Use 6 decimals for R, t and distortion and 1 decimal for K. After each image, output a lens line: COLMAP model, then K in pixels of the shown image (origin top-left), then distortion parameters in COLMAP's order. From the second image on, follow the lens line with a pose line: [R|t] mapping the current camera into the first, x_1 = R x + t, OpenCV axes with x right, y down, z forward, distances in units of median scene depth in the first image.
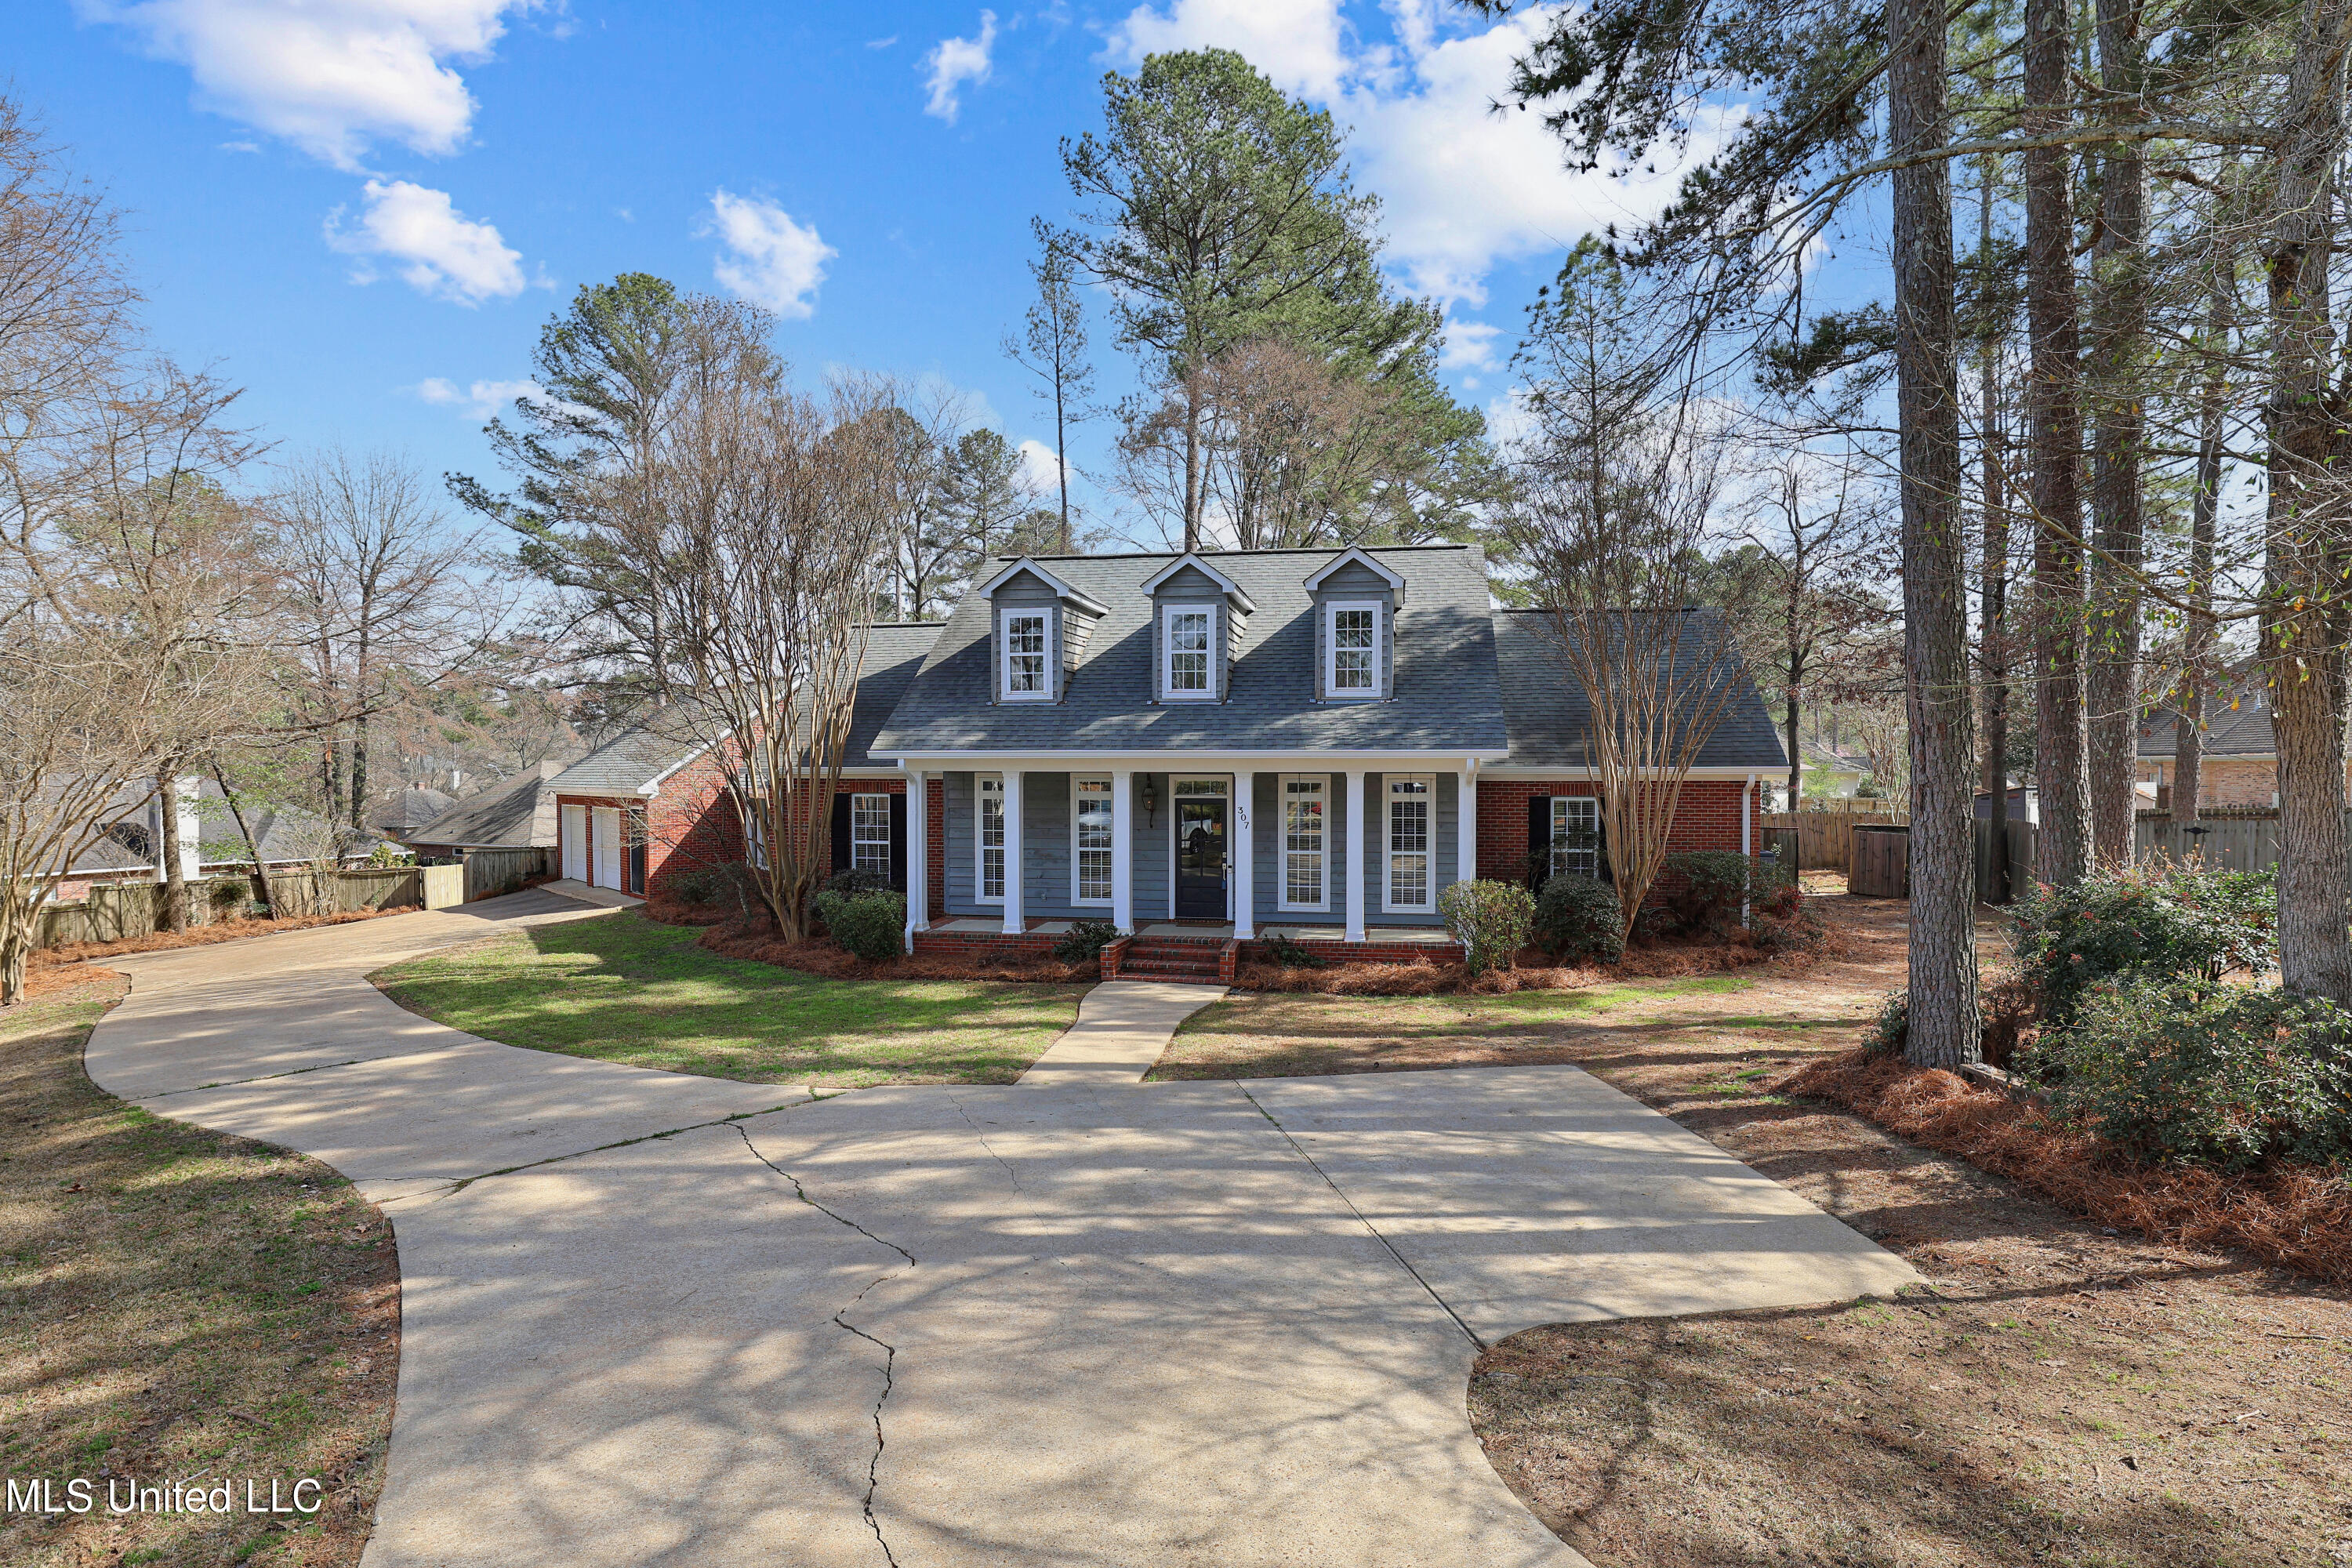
lens RADIAL K [[1275.5, 0, 1179.8], [0, 1275.5, 778.6], [0, 0, 1]] dist [0.003261, -0.000056]
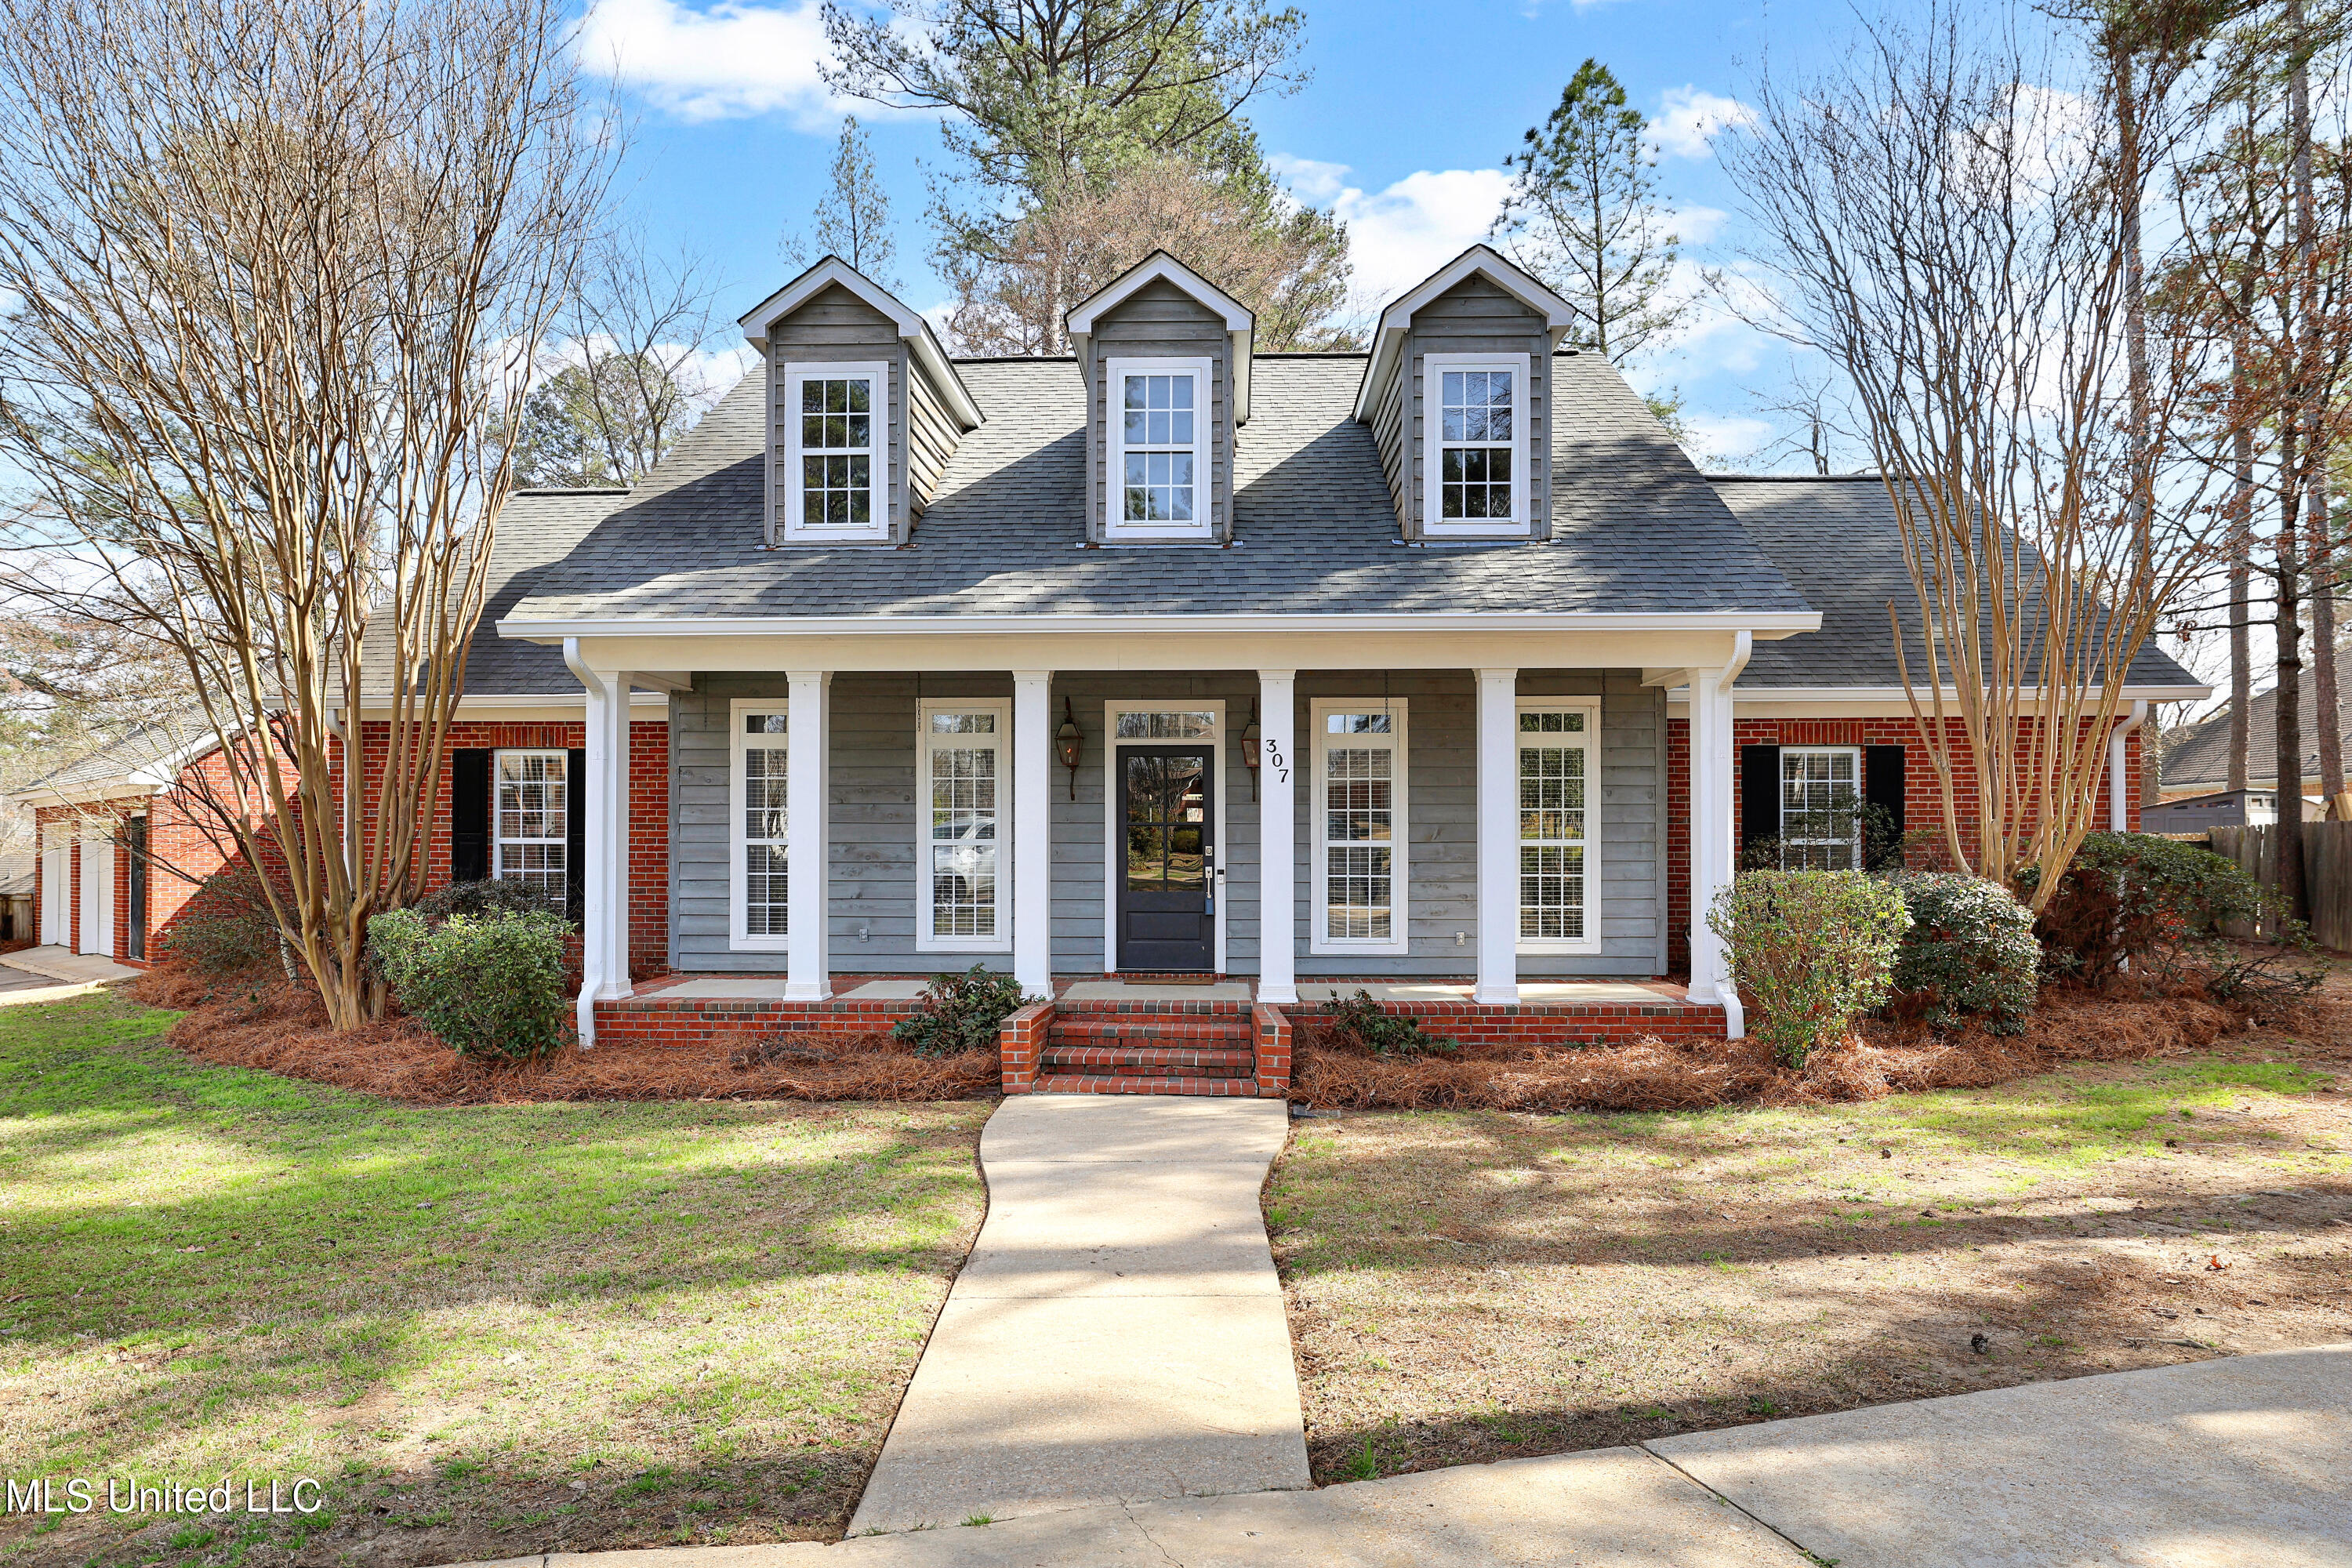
lens RADIAL K [[1474.9, 0, 1172.1], [0, 1474.9, 792.9], [0, 0, 1]] dist [0.014969, 0.000875]
pose [[0.992368, 0.000764, 0.123313, -0.058635], [0.003690, 0.999349, -0.035892, 0.059451], [-0.123260, 0.036073, 0.991719, 0.396814]]
